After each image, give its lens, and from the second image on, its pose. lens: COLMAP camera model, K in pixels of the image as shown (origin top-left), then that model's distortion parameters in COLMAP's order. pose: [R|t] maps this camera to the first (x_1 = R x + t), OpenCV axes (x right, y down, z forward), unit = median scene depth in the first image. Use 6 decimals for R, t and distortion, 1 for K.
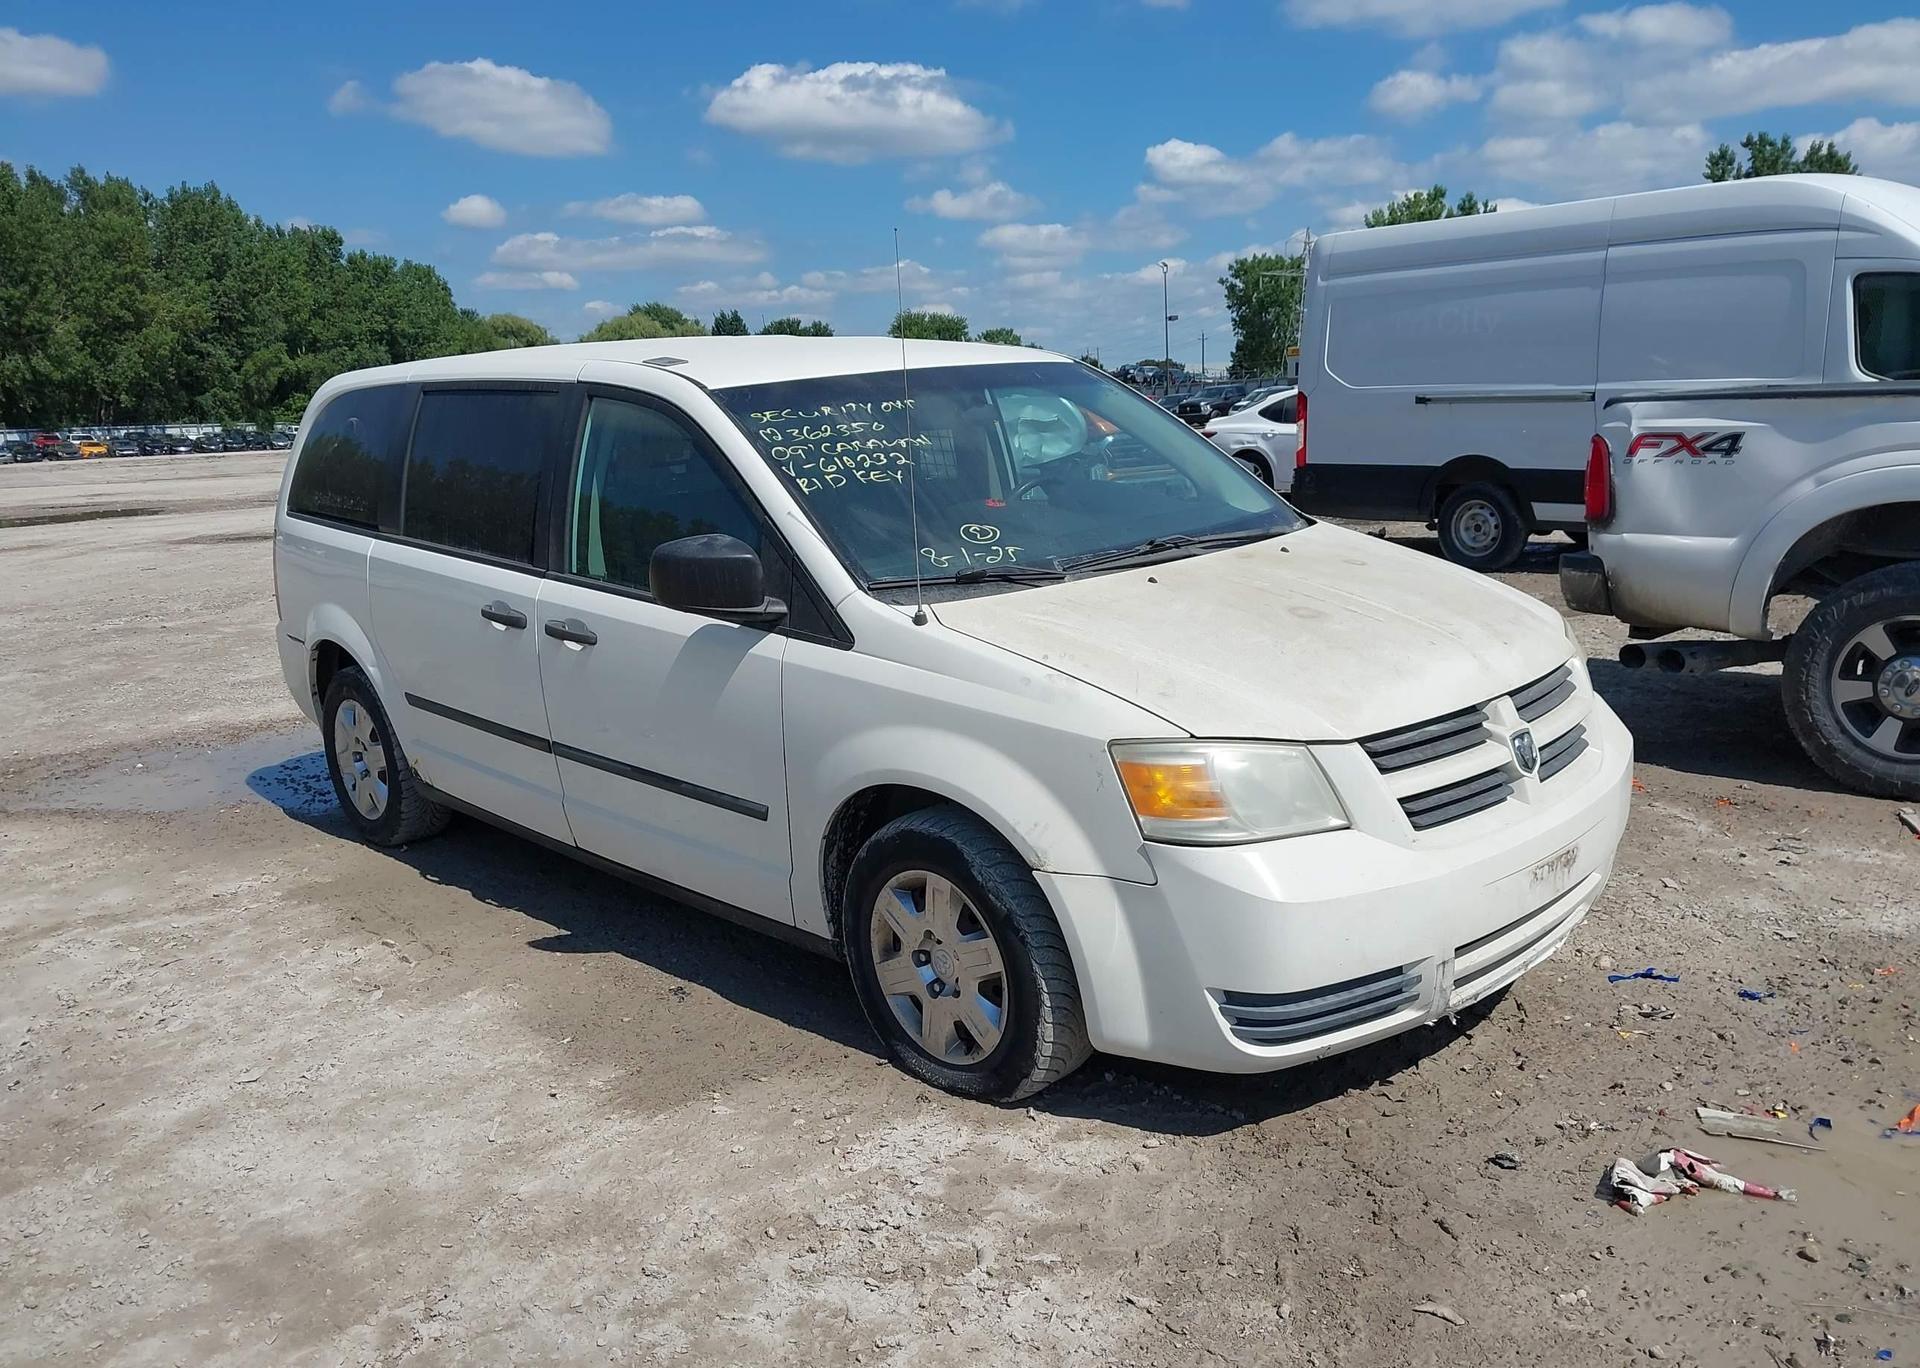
lens RADIAL K [[1568.2, 0, 991.7], [0, 1568.2, 672.4], [0, 0, 1]] dist [-0.007643, 0.014654]
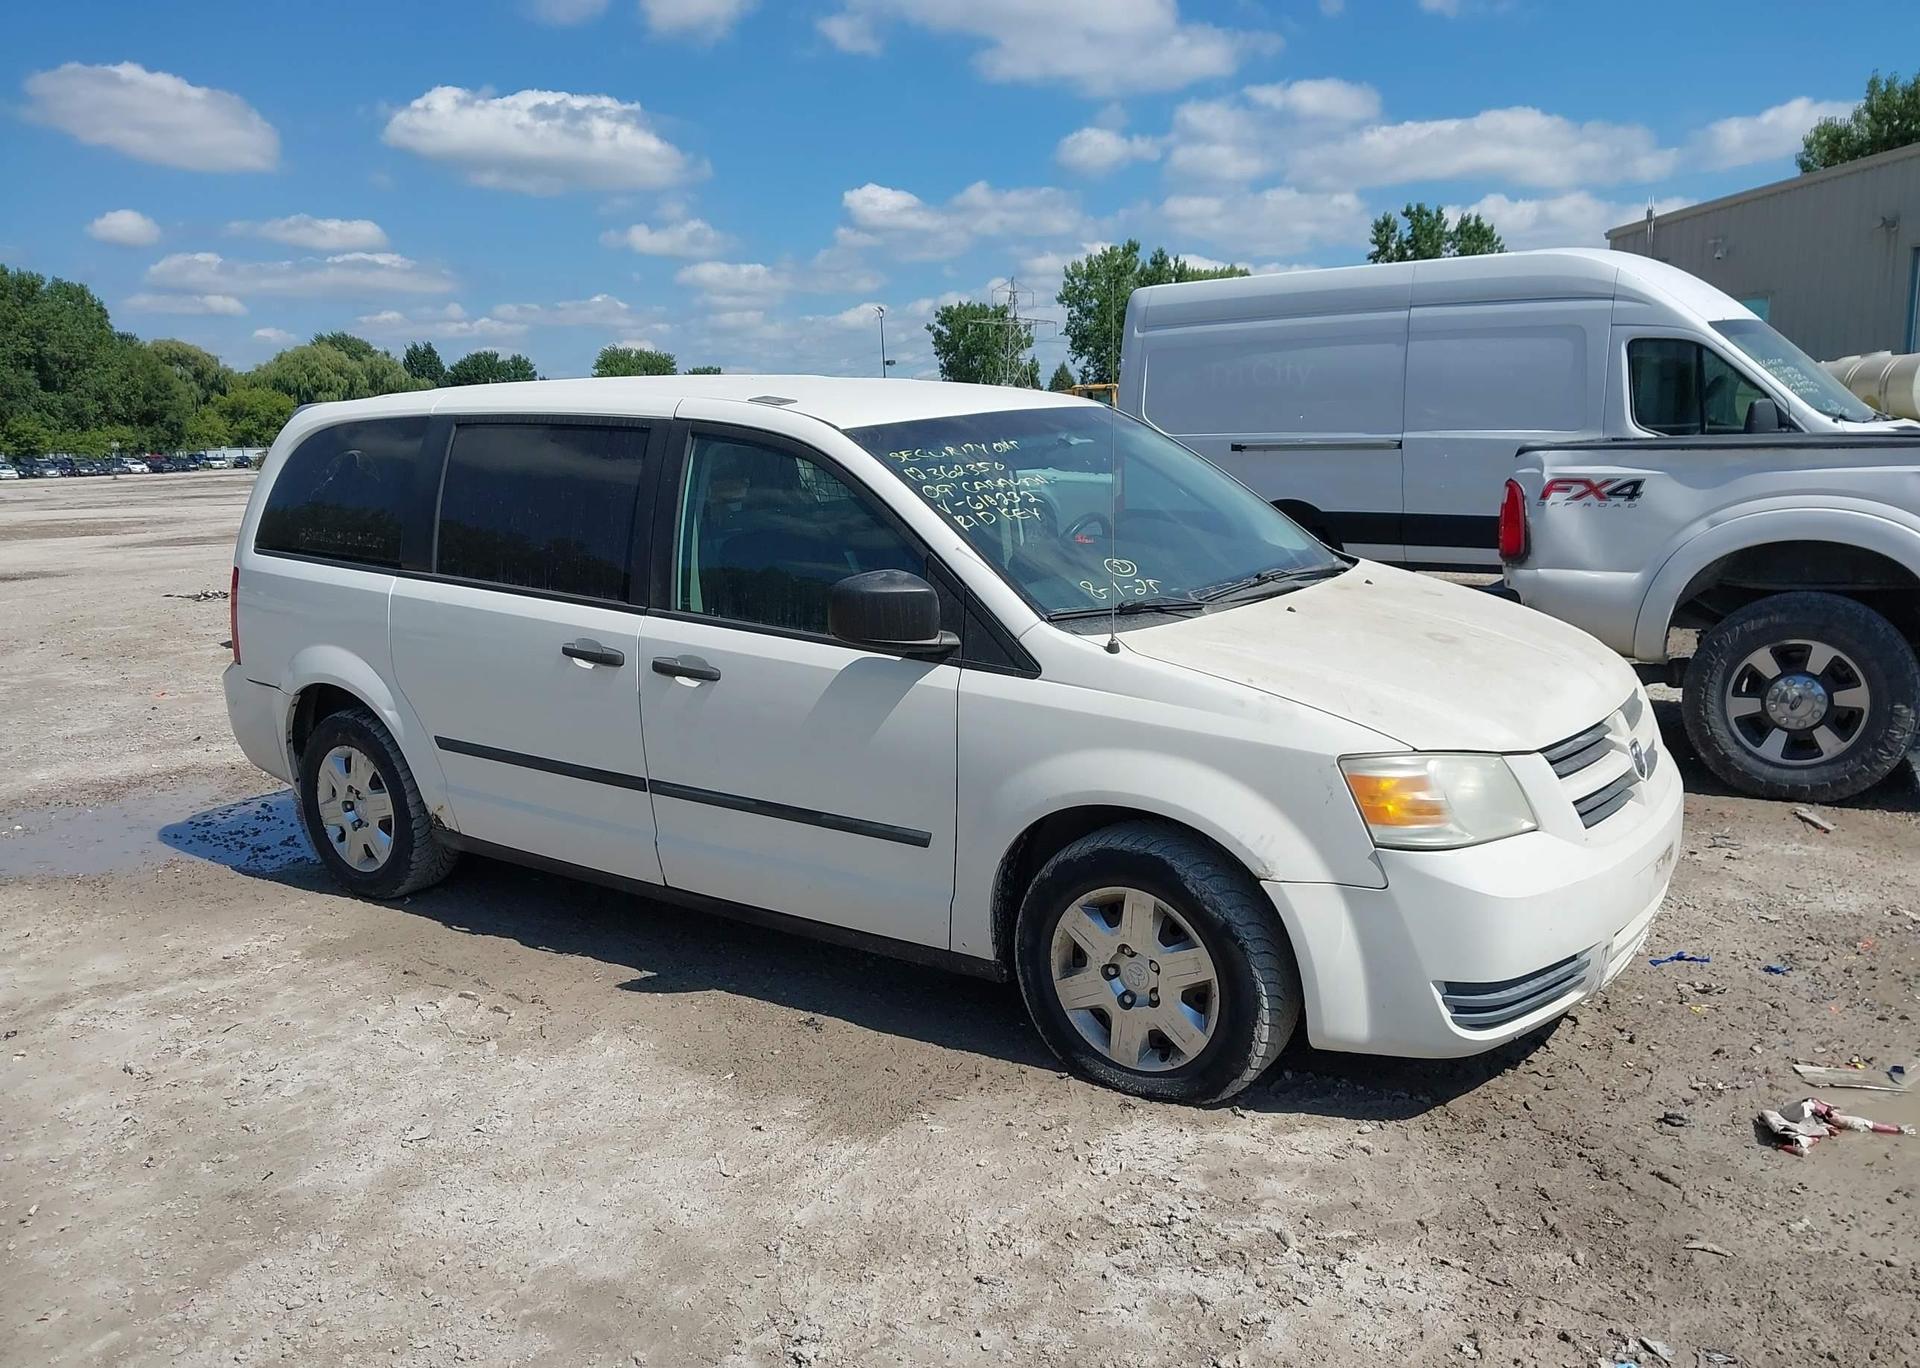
lens RADIAL K [[1568.2, 0, 1001.8], [0, 1568.2, 693.3], [0, 0, 1]] dist [-0.007643, 0.014654]
pose [[0.980476, -0.017387, 0.195868, -0.222723], [0.019963, 0.999738, -0.011184, 0.004415], [-0.195622, 0.014875, 0.980566, -0.011061]]
